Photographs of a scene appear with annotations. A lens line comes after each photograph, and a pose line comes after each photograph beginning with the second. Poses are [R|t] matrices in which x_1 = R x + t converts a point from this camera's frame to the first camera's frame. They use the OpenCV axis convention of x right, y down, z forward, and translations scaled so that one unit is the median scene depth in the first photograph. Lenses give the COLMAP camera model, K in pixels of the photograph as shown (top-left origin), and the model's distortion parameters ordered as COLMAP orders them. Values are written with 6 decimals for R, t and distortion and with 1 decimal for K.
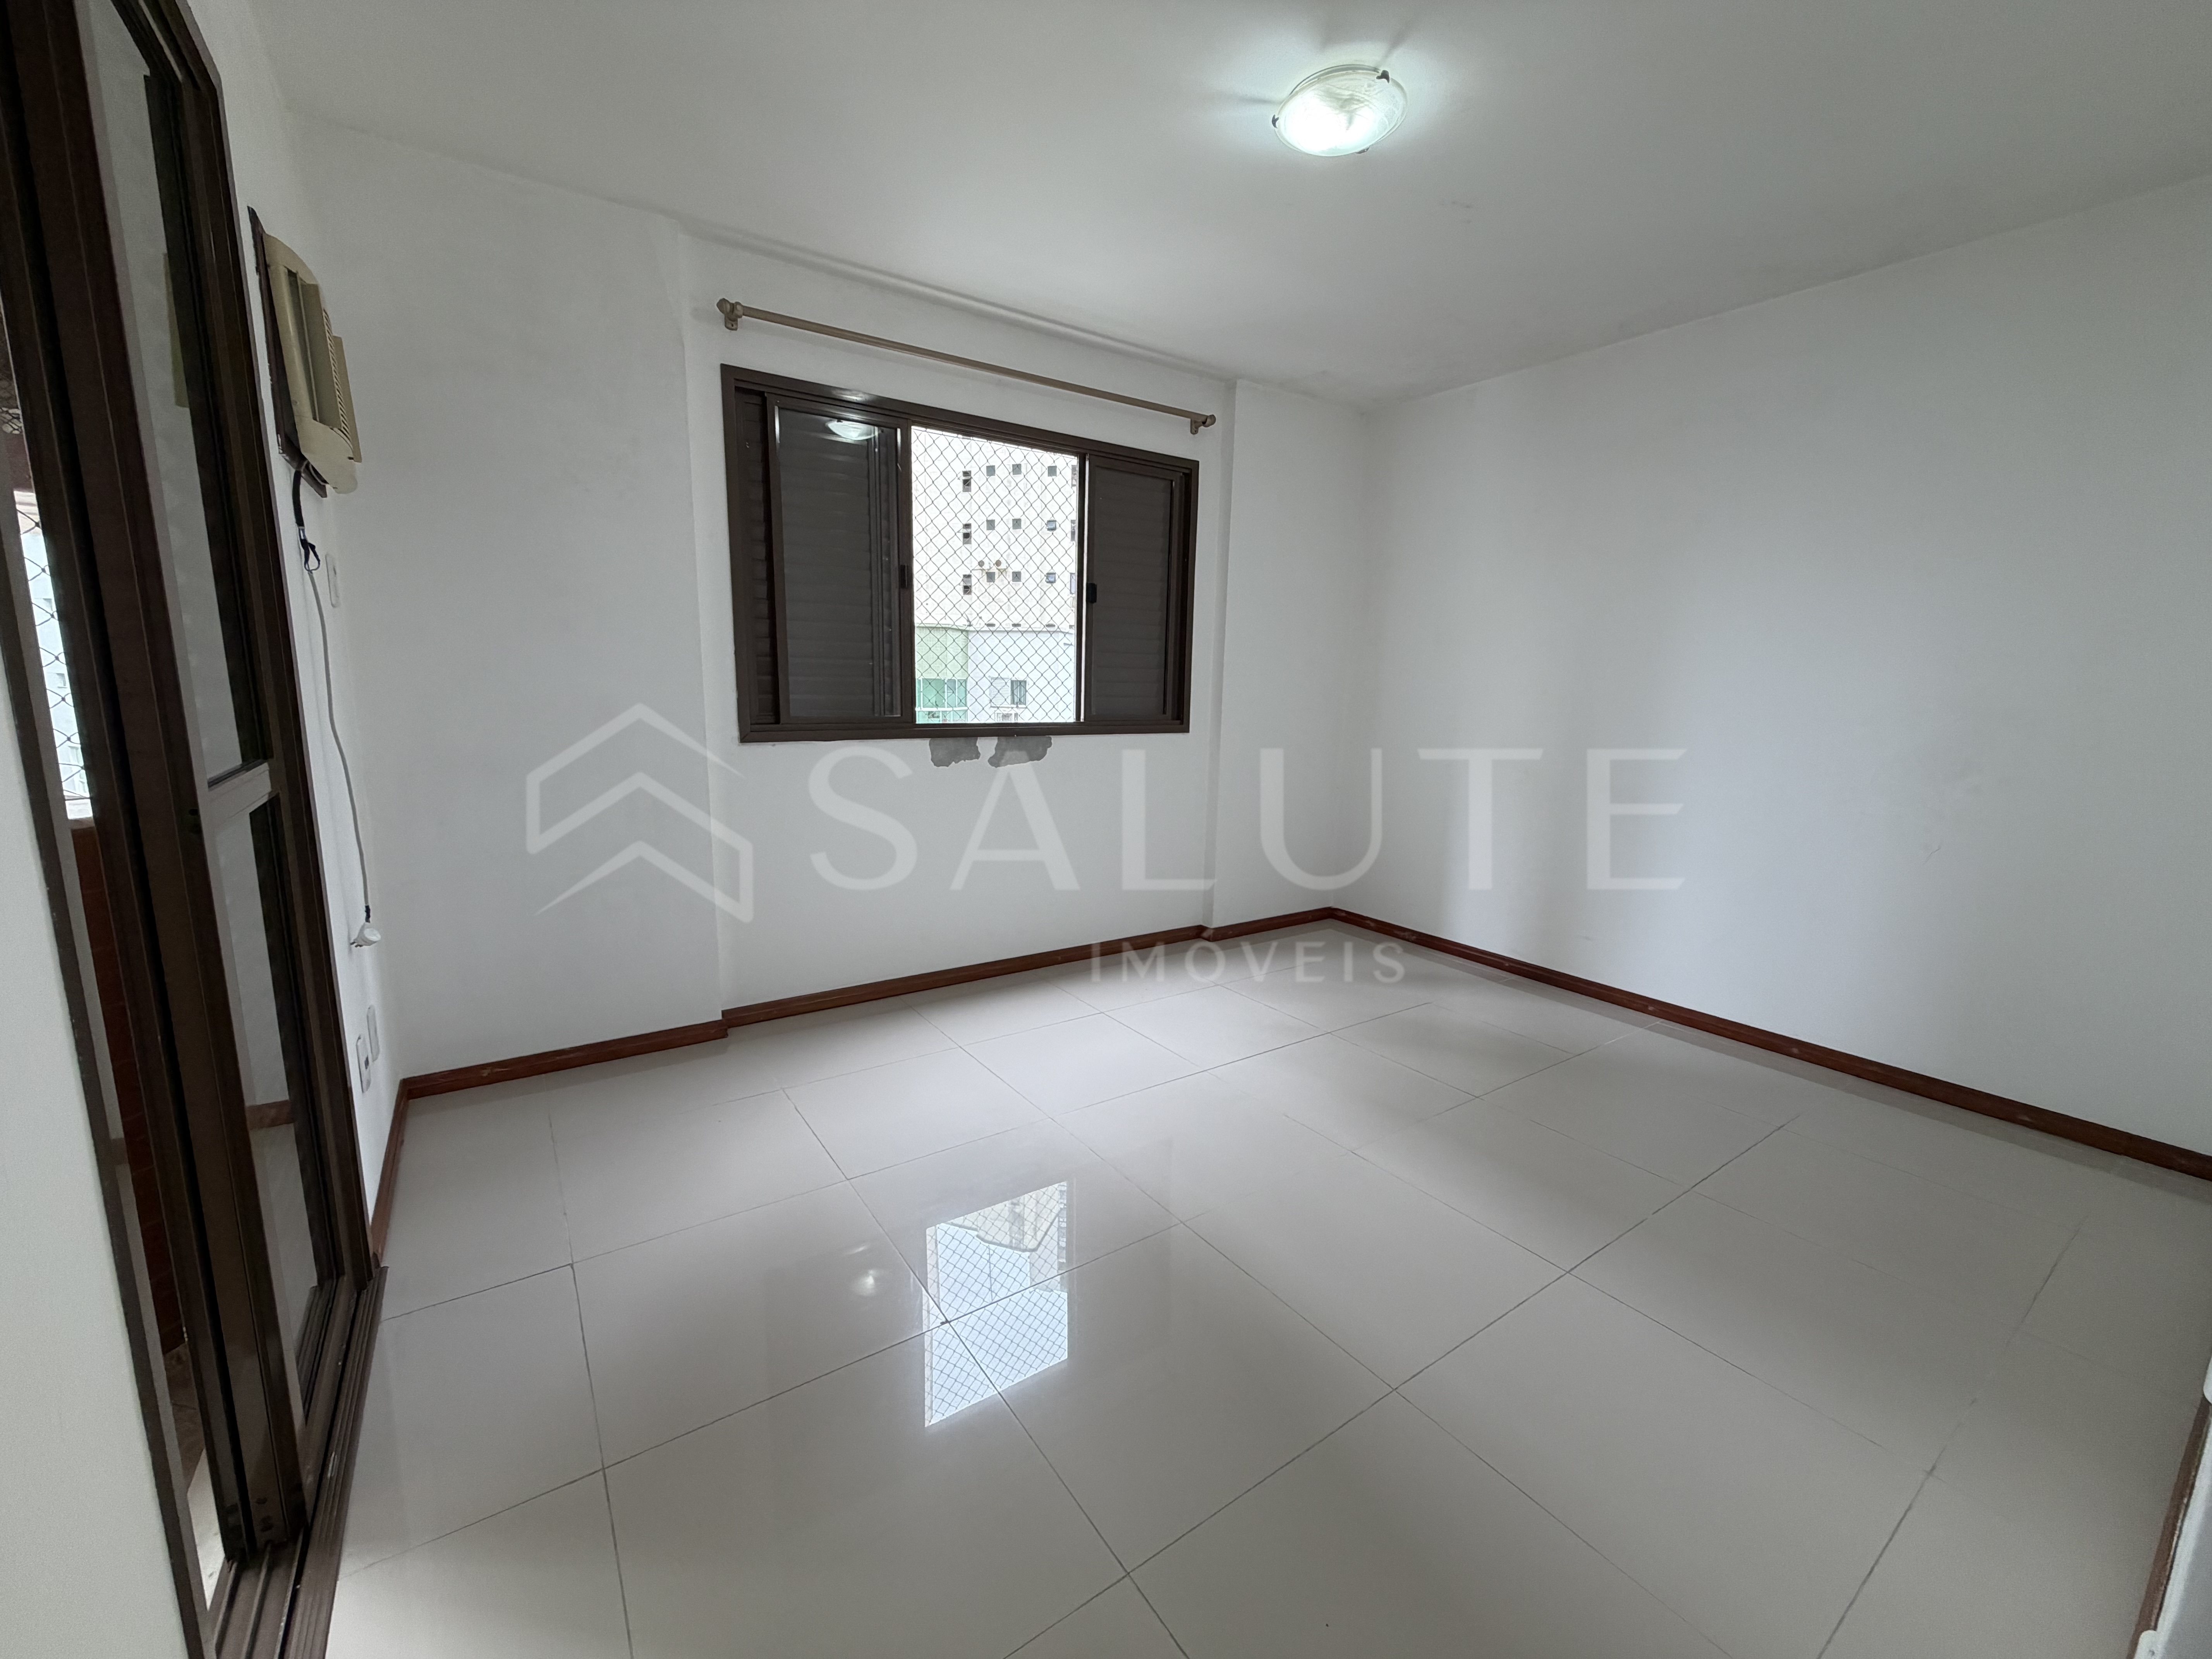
lens RADIAL K [[882.9, 0, 1108.4], [0, 882.9, 835.3], [0, 0, 1]] dist [0.003992, -0.000017]
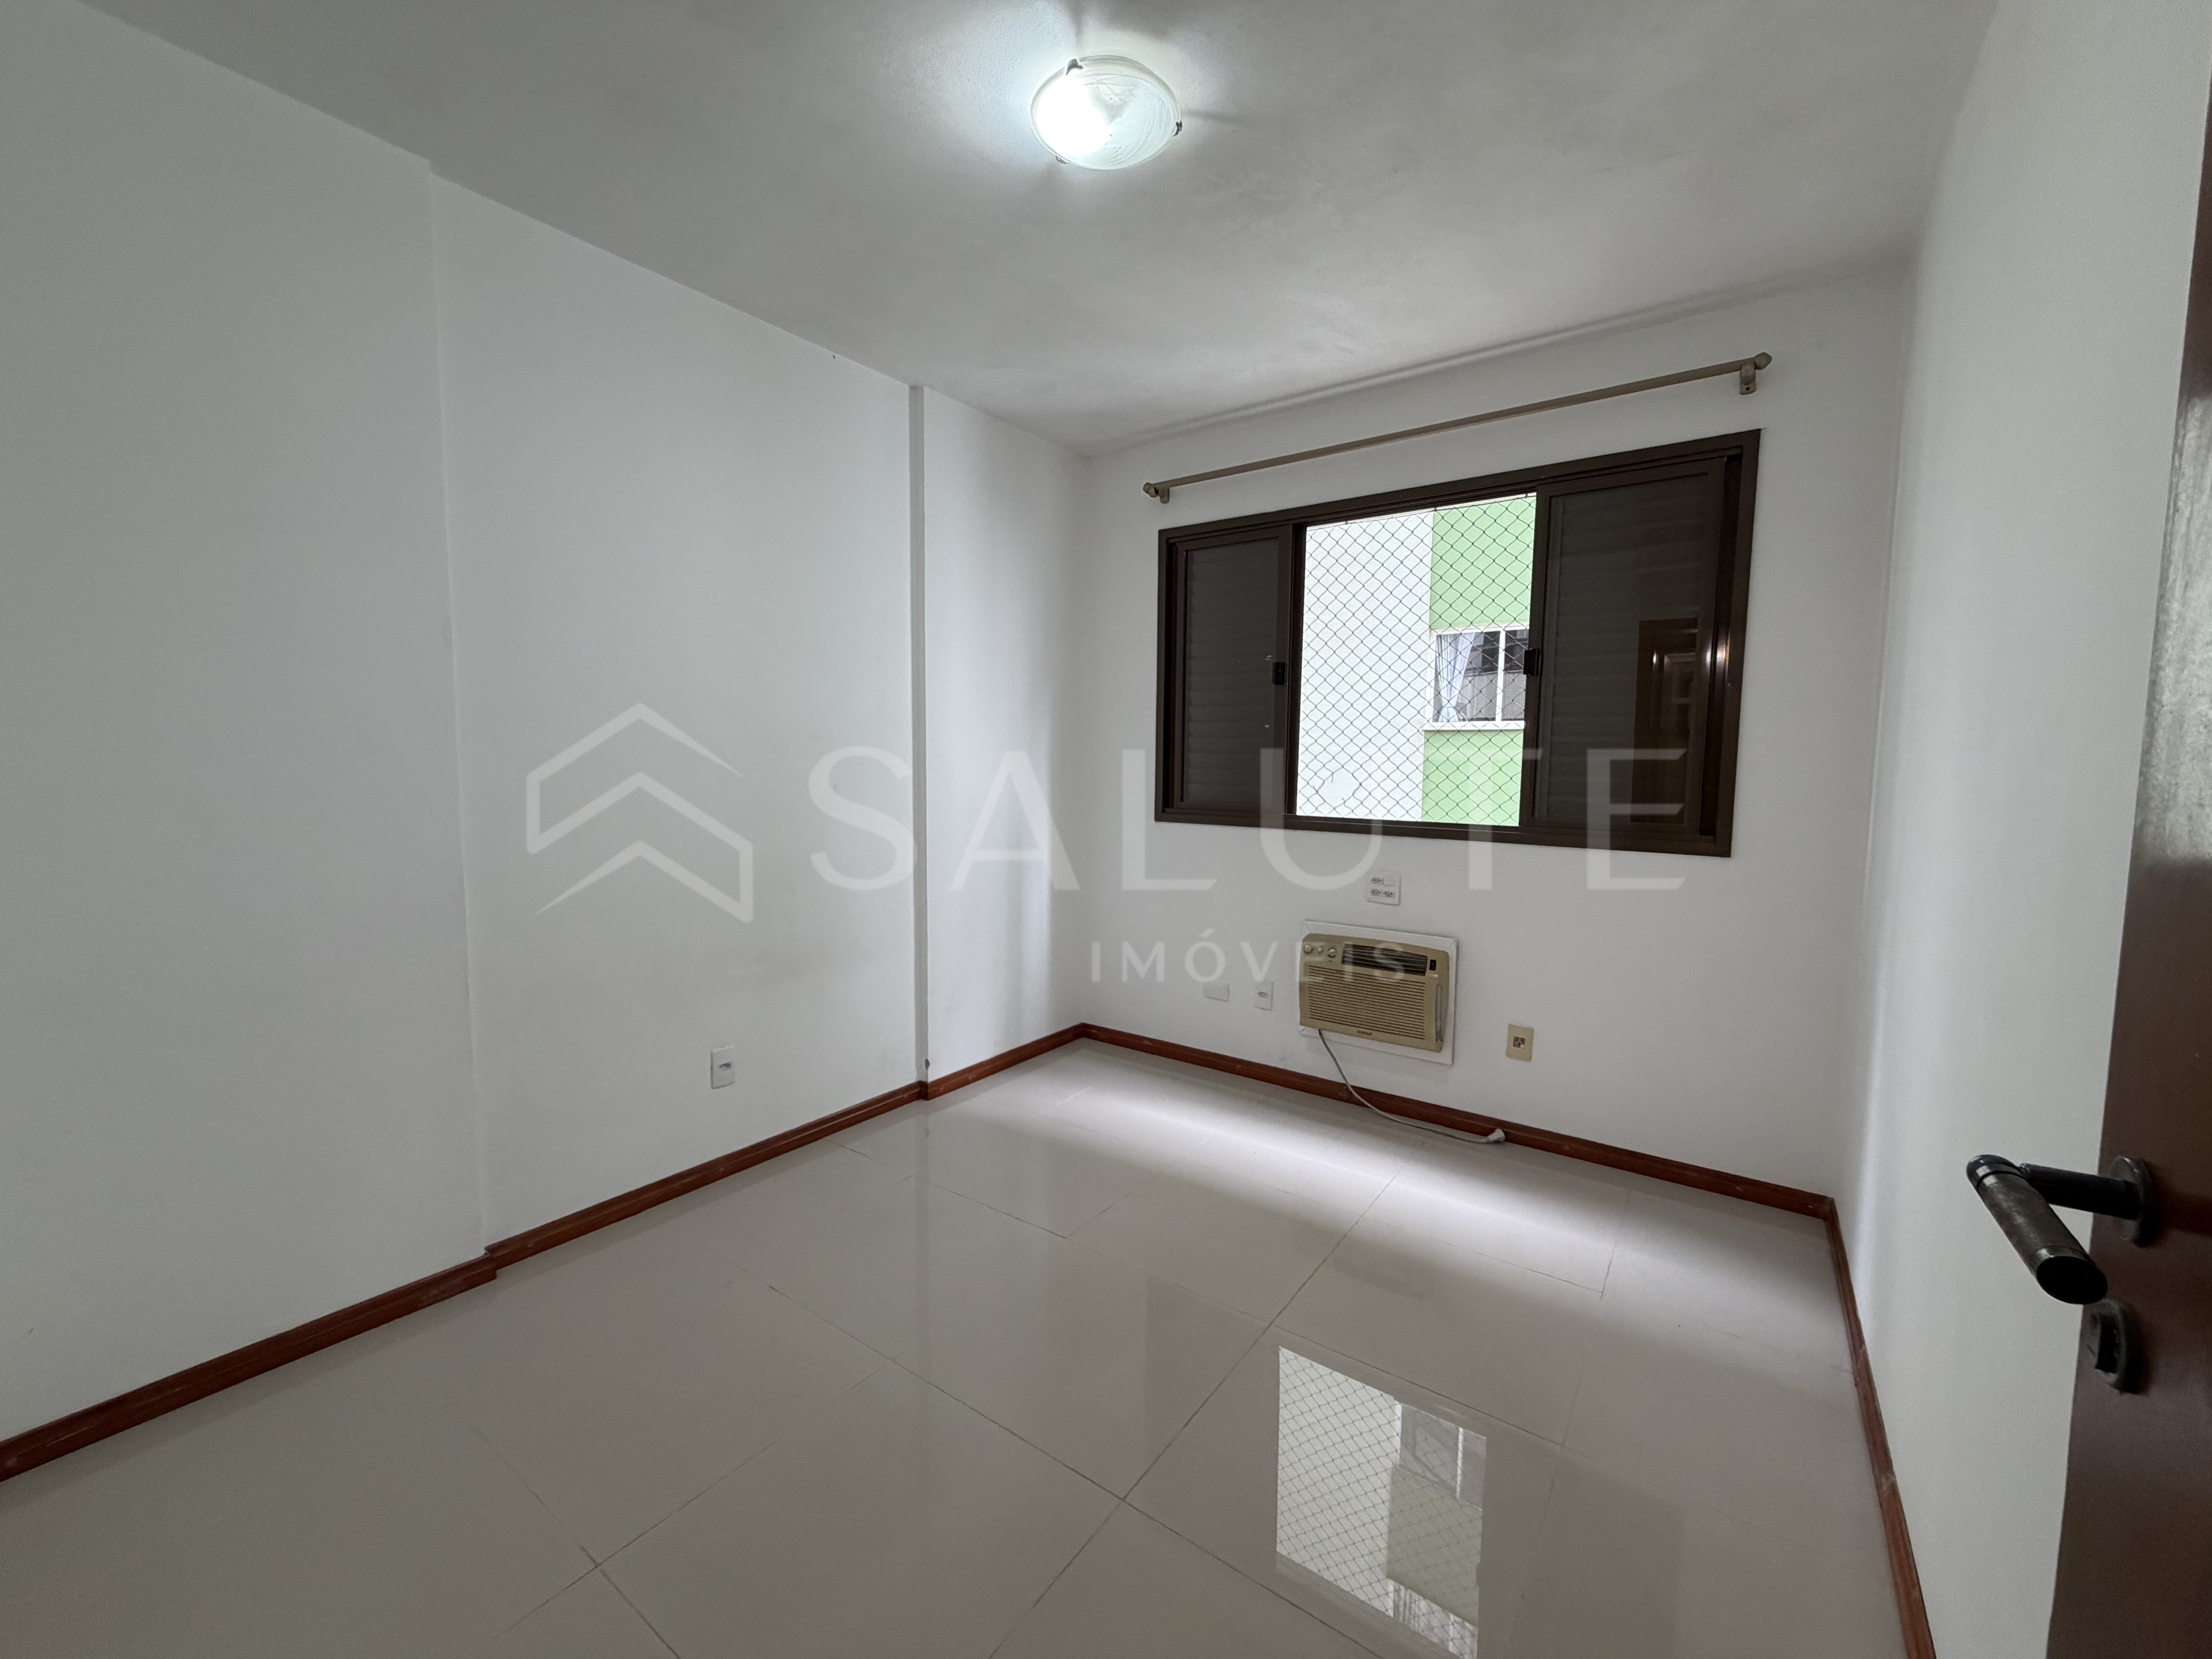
lens RADIAL K [[882.9, 0, 1102.5], [0, 882.9, 846.4], [0, 0, 1]] dist [0.003992, -0.000017]
pose [[0.323585, 0.079357, -0.942866, 0.616460], [-0.176818, 0.983995, 0.022136, -0.069994], [0.929531, 0.159553, 0.332437, 0.440676]]
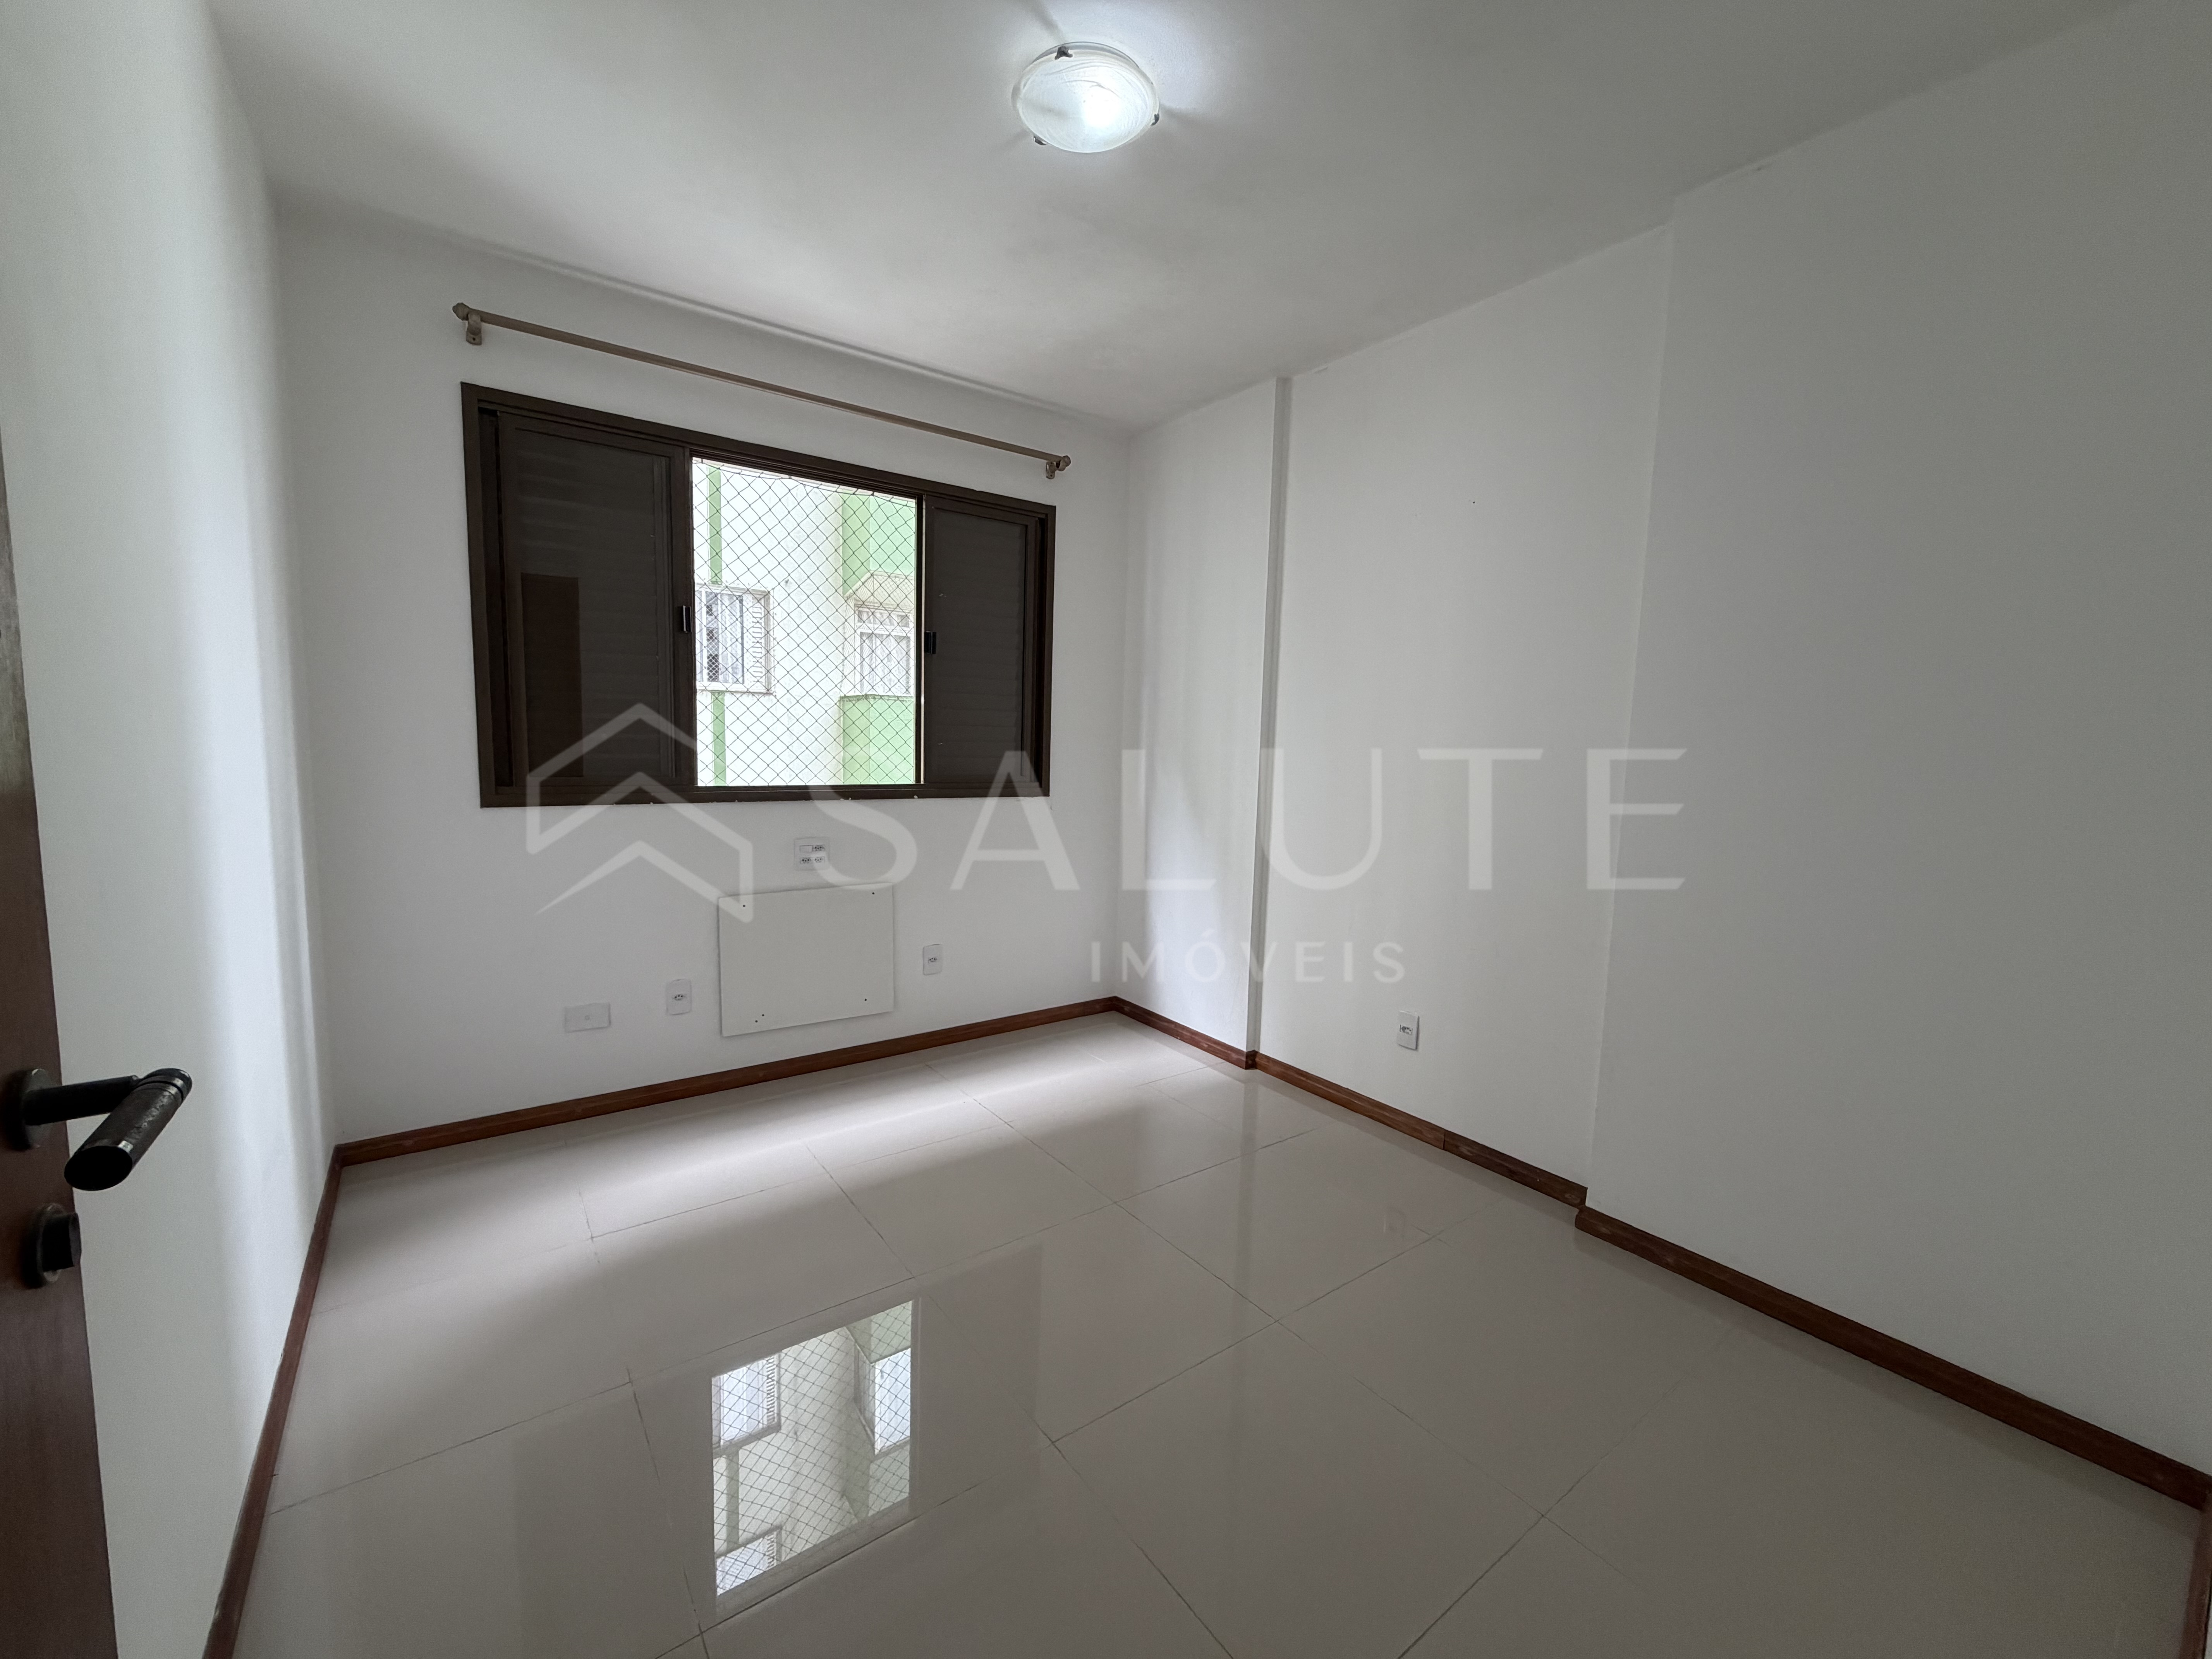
lens RADIAL K [[882.9, 0, 1102.1], [0, 882.9, 822.6], [0, 0, 1]] dist [0.003992, -0.000017]
pose [[0.999916, 0.007750, 0.010393, 0.156342], [-0.006876, 0.996634, -0.081687, -0.017769], [-0.010991, 0.081609, 0.996604, 0.109532]]
